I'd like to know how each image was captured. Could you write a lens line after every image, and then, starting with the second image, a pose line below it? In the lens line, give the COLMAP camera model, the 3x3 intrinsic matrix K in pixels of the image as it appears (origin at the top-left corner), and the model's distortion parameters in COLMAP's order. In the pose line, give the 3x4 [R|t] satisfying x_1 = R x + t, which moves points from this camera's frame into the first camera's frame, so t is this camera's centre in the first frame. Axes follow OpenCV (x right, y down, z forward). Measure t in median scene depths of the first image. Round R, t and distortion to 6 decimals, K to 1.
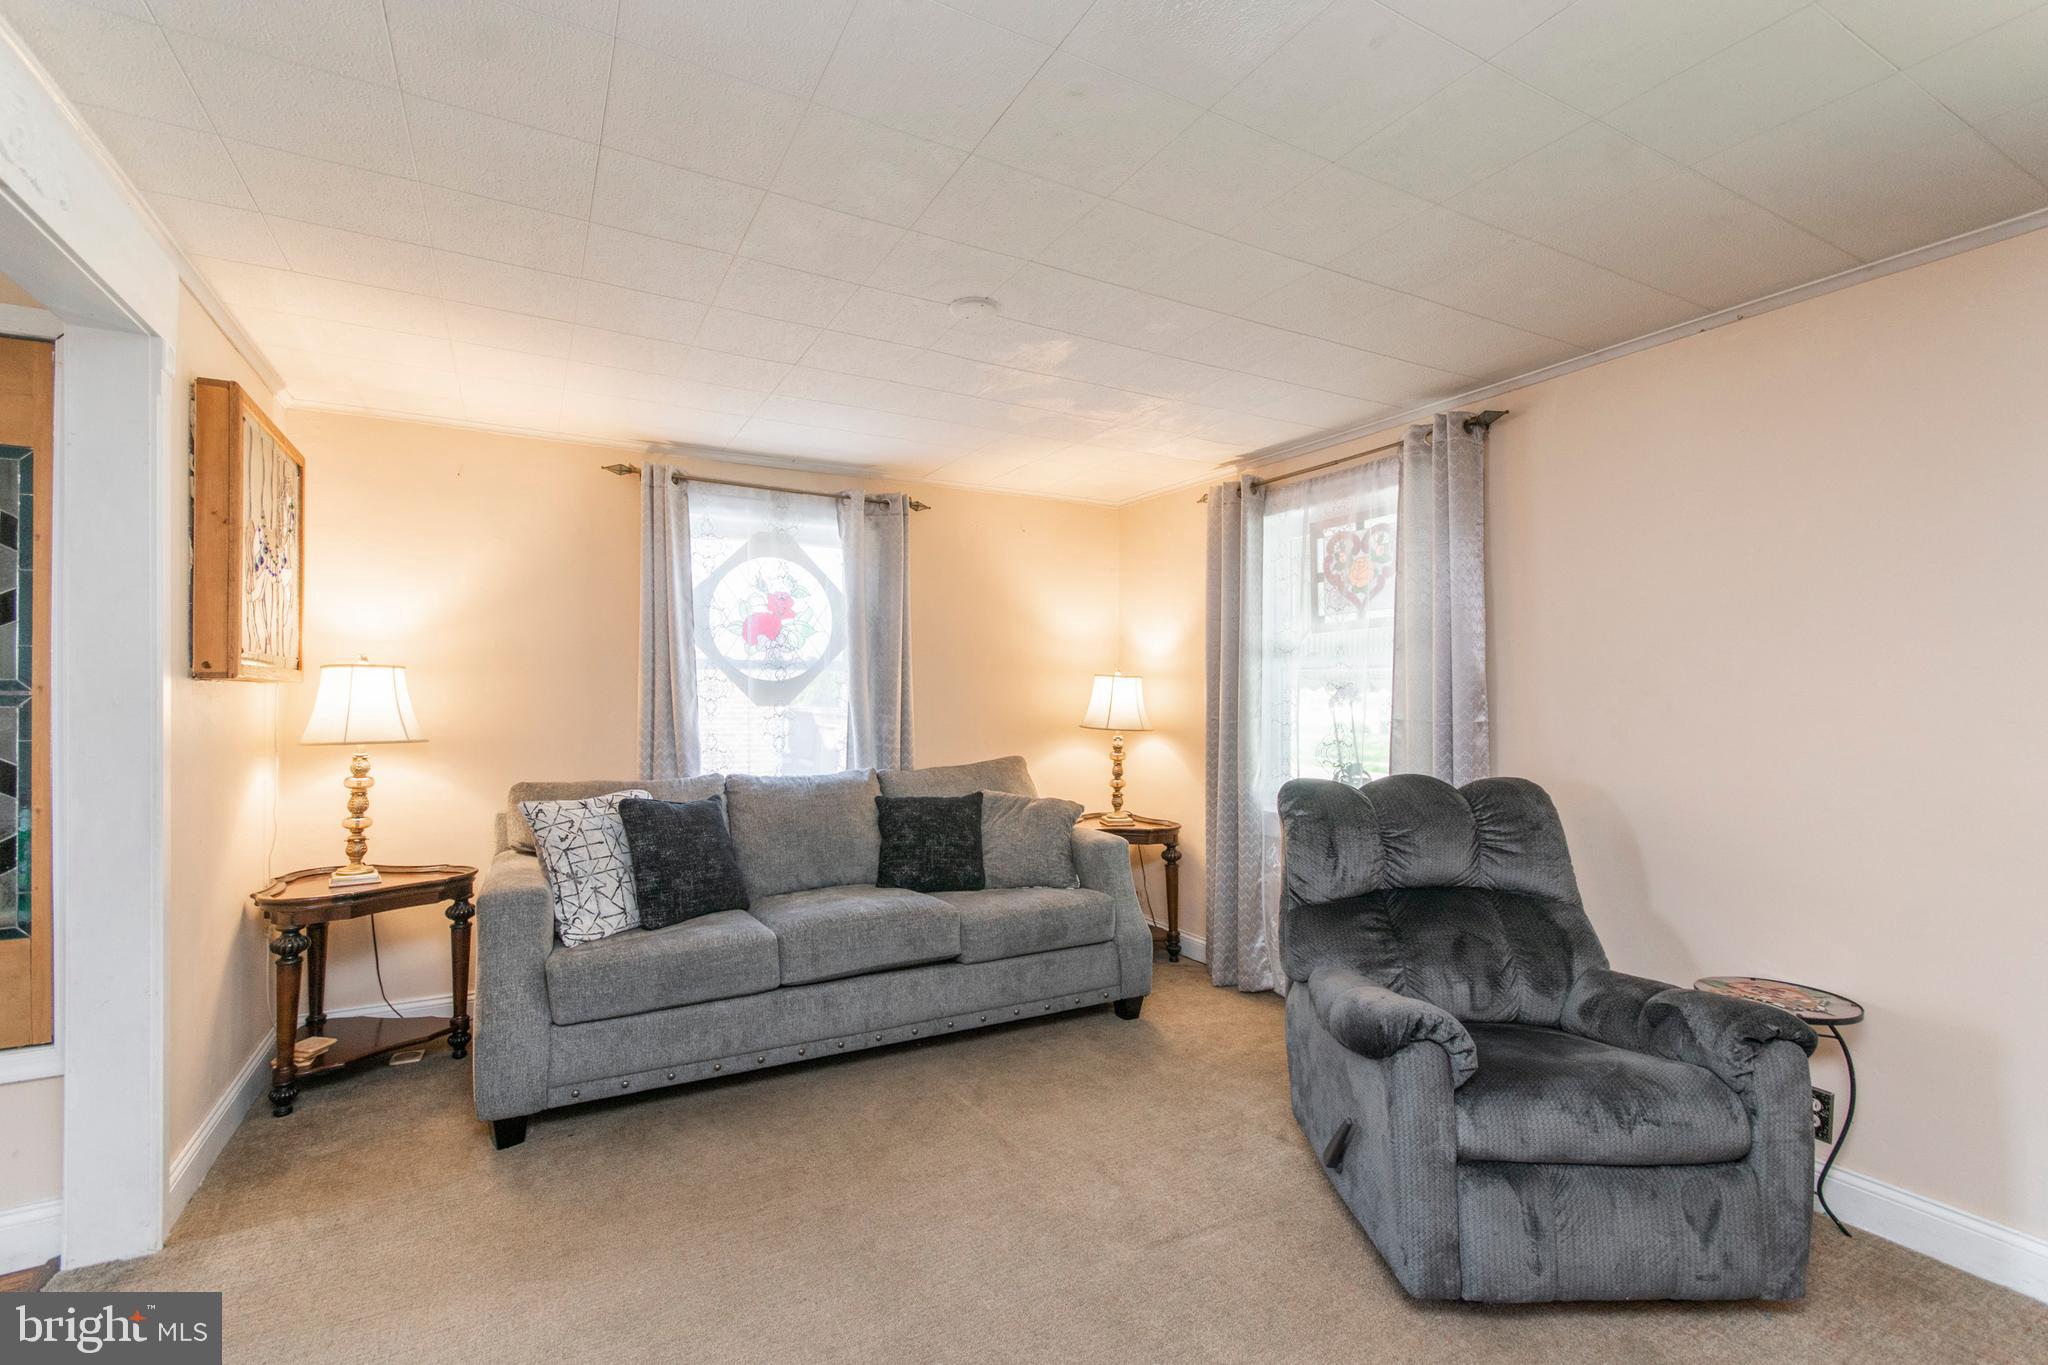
lens RADIAL K [[919.5, 0, 1014.3], [0, 919.5, 690.2], [0, 0, 1]] dist [0.001776, 0.000506]
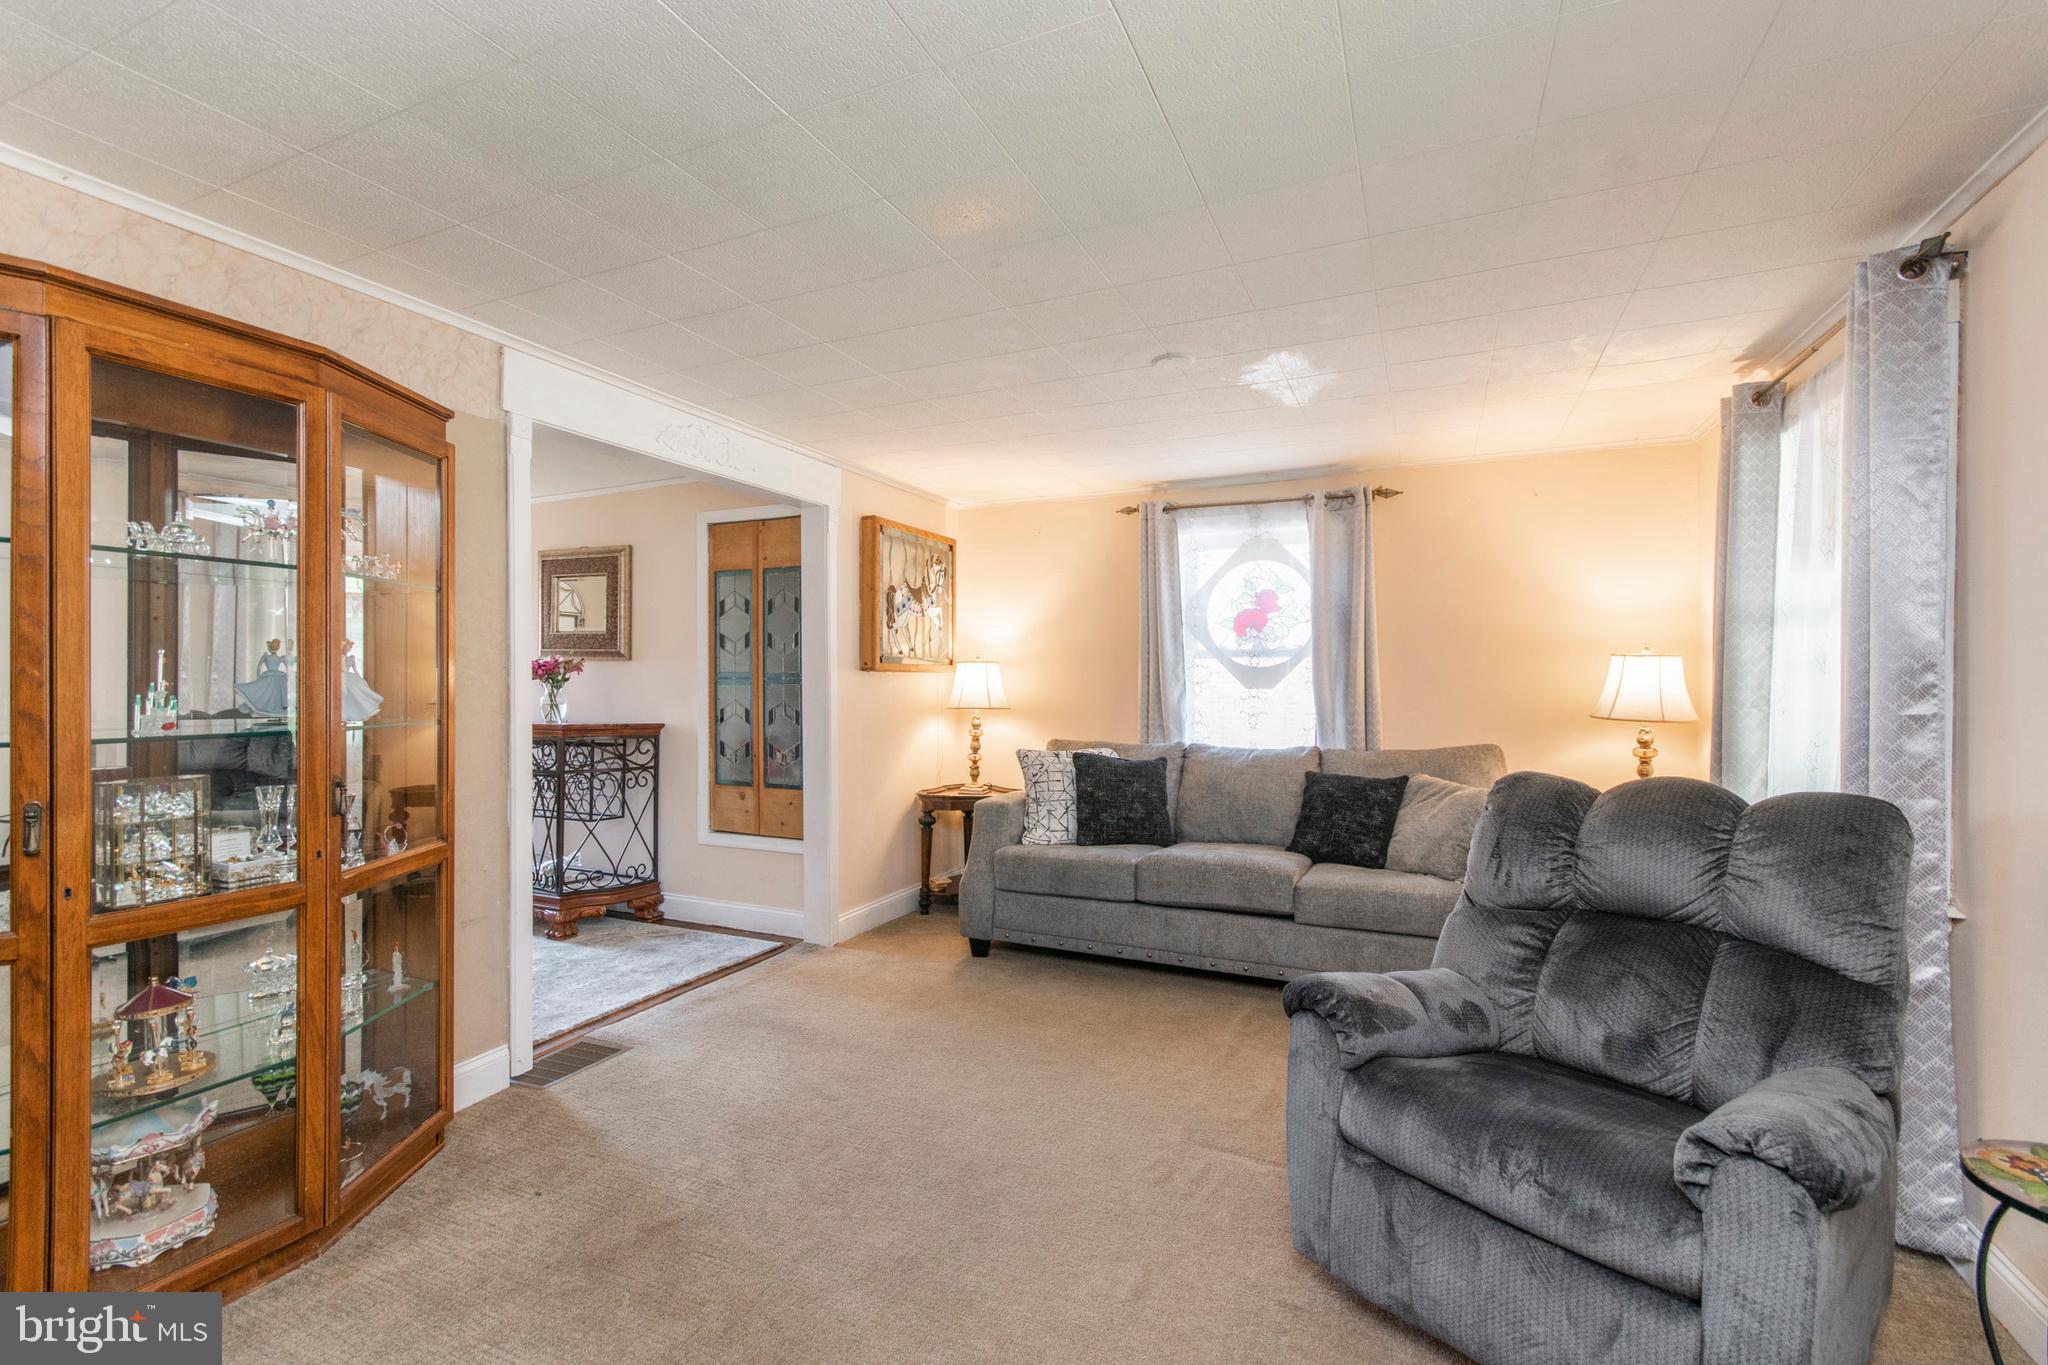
lens RADIAL K [[894.2, 0, 966.8], [0, 894.2, 687.6], [0, 0, 1]] dist [-0.002249, -0.000270]
pose [[0.574069, 0.004057, -0.818797, 0.592769], [0.005083, 0.999951, 0.008518, 0.005602], [0.818791, -0.009052, 0.574021, 0.069047]]
